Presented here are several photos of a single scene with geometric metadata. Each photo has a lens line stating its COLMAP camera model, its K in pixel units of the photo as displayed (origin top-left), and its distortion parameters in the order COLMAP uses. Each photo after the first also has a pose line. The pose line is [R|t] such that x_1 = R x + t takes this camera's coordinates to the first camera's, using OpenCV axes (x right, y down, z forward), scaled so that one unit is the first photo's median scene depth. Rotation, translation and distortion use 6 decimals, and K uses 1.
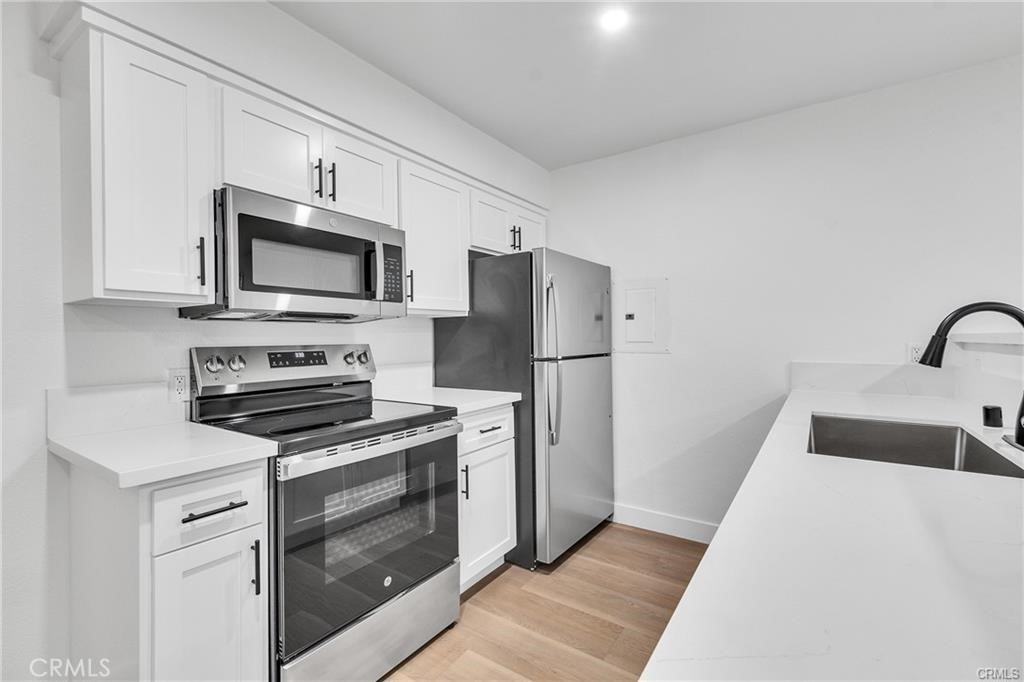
lens RADIAL K [[442.3, 0, 512.0], [0, 442.3, 341.0], [0, 0, 1]] dist [-0.001364, -0.000114]
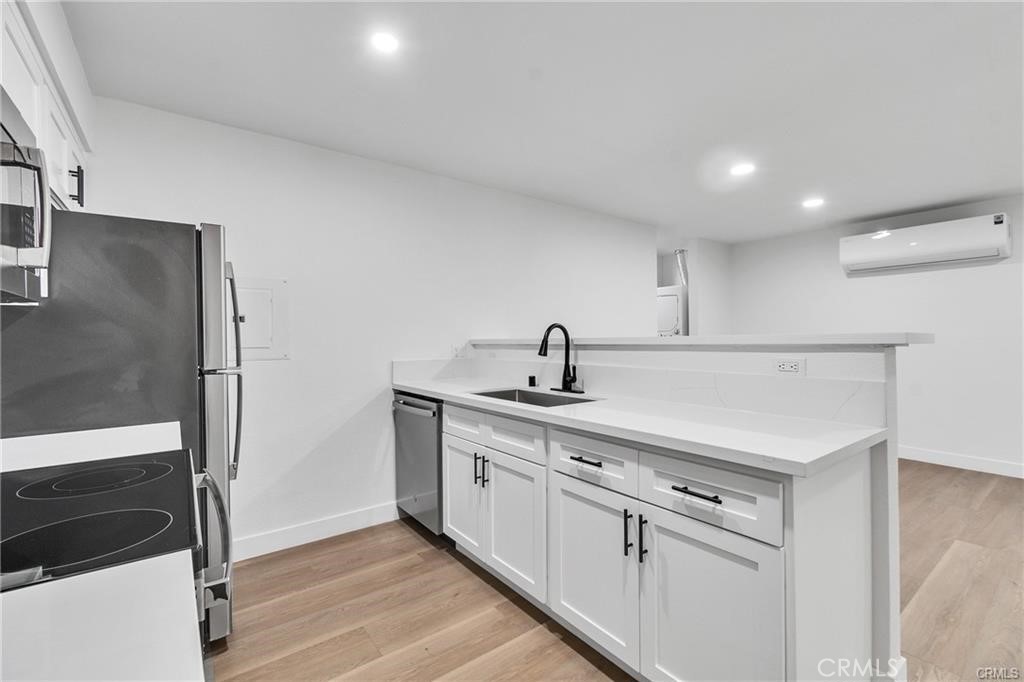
lens RADIAL K [[442.3, 0, 512.0], [0, 442.3, 341.0], [0, 0, 1]] dist [-0.001364, -0.000114]
pose [[0.316928, 0.003322, 0.948444, -0.504728], [0.012897, 0.999886, -0.007812, 0.002239], [-0.948362, 0.014708, 0.316849, 0.283942]]
